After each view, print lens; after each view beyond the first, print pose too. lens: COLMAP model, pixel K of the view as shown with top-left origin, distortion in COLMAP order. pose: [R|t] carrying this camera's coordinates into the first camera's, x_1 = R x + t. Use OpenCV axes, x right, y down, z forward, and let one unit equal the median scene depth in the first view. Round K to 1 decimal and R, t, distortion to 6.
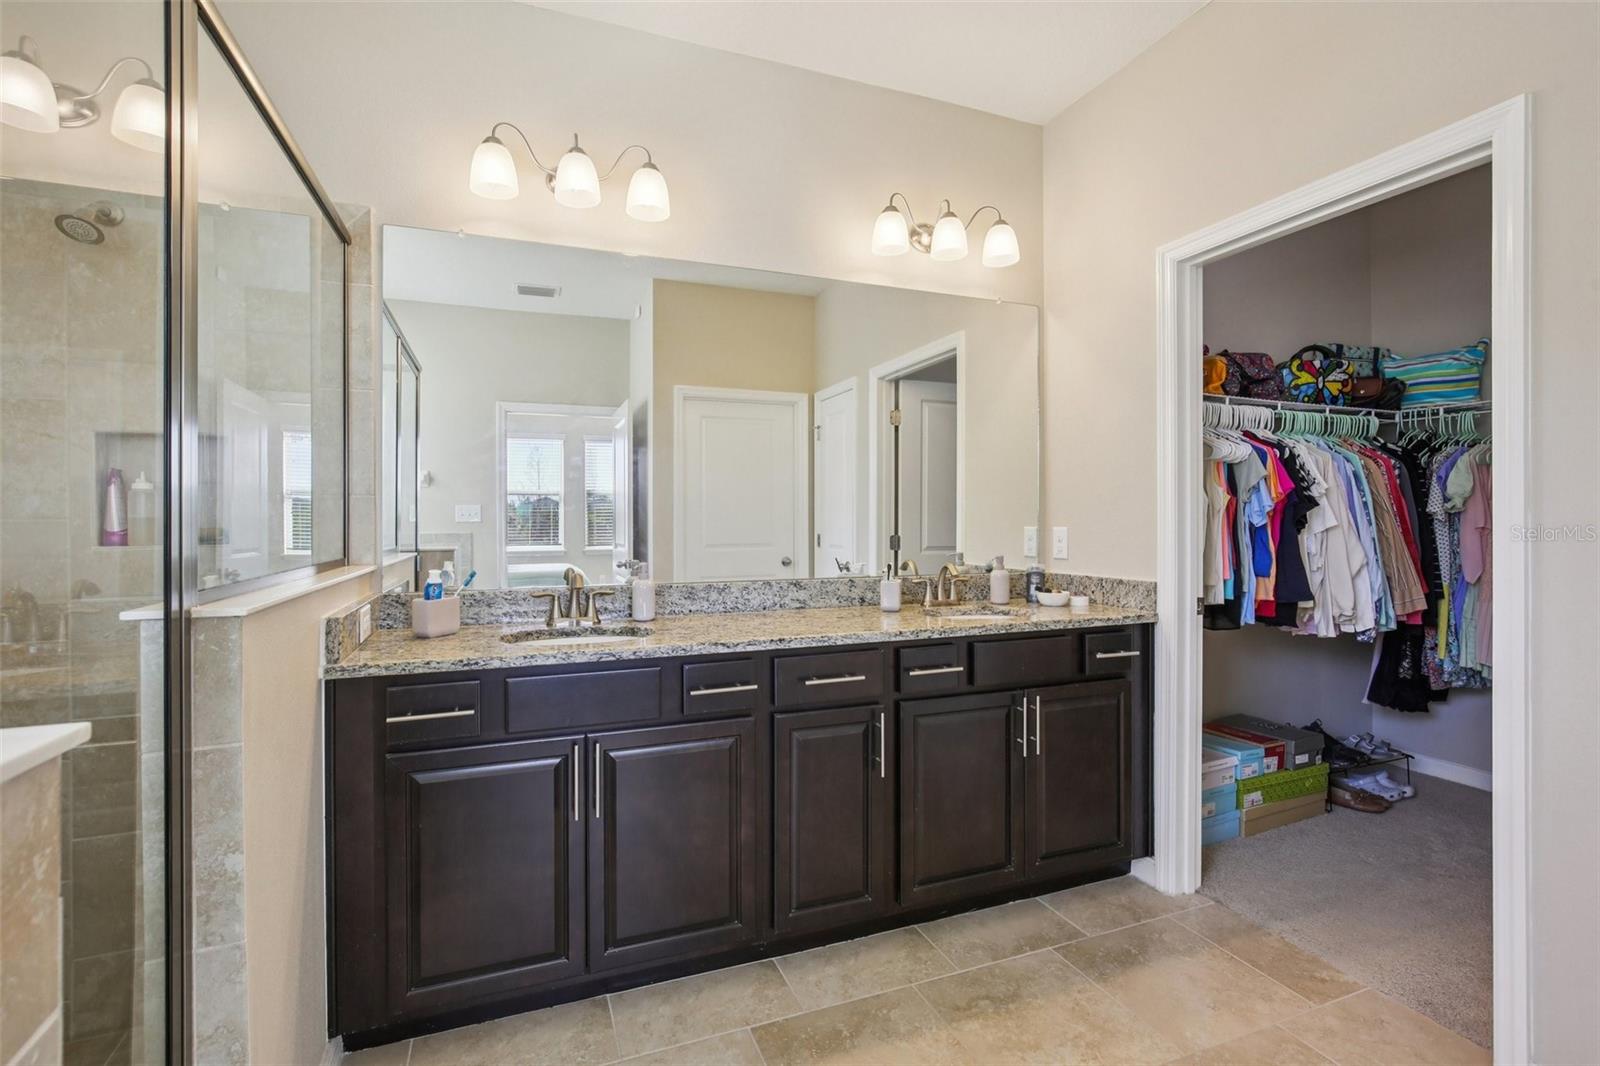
lens RADIAL K [[751.1, 0, 803.1], [0, 751.1, 496.2], [0, 0, 1]] dist [-0.000273, -0.000117]
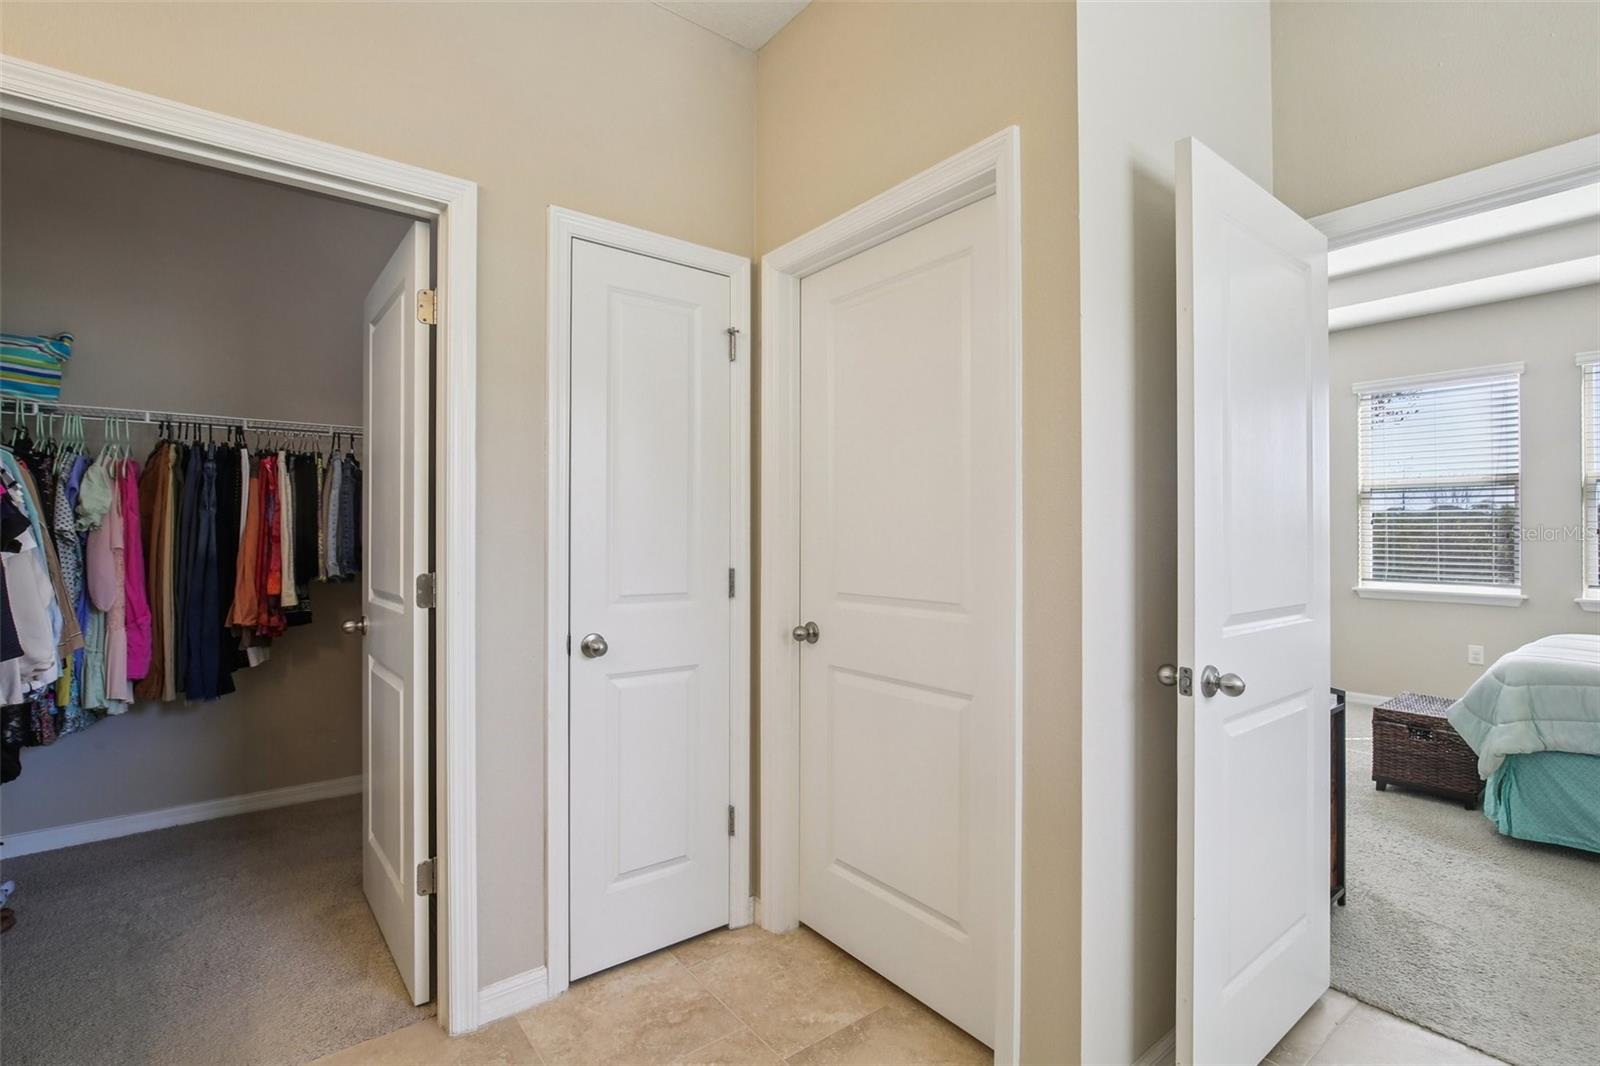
lens RADIAL K [[747.5, 0, 800.0], [0, 747.5, 533.0], [0, 0, 1]] dist [0.000159, -0.000086]
pose [[-0.292583, 0.001195, 0.956239, -0.190879], [-0.019192, 0.999790, -0.007122, 0.014528], [-0.956047, -0.020436, -0.292499, 0.464894]]
